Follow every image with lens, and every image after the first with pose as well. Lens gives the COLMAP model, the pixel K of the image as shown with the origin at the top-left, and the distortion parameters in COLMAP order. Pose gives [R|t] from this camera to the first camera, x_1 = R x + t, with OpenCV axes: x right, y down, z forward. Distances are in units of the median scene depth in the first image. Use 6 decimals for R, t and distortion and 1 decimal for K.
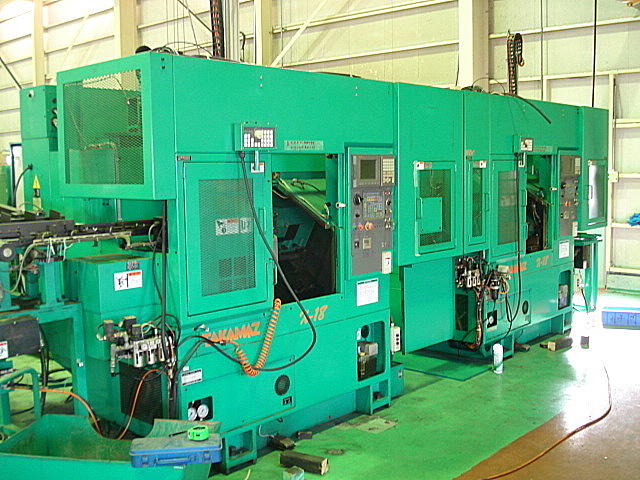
lens RADIAL K [[732.2, 0, 320.0], [0, 732.2, 240.0], [0, 0, 1]] dist [-0.081706, -0.047829]
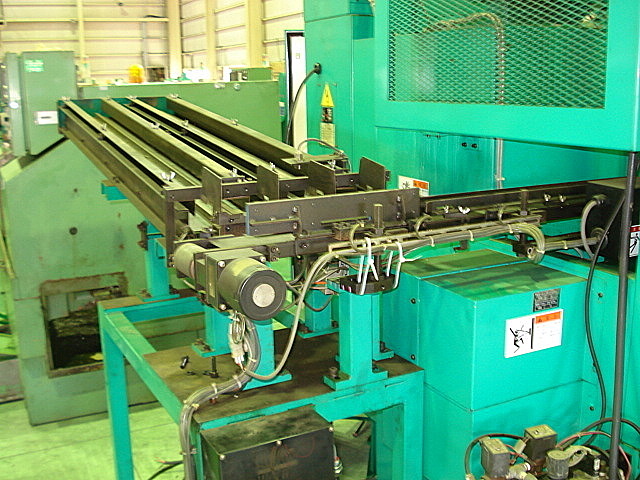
lens RADIAL K [[732.2, 0, 320.0], [0, 732.2, 240.0], [0, 0, 1]] dist [-0.081706, -0.047829]
pose [[0.933494, 0.073584, -0.350961, -0.234509], [-0.031467, 0.991753, 0.124238, -0.048559], [0.357208, -0.104932, 0.928112, 0.561198]]
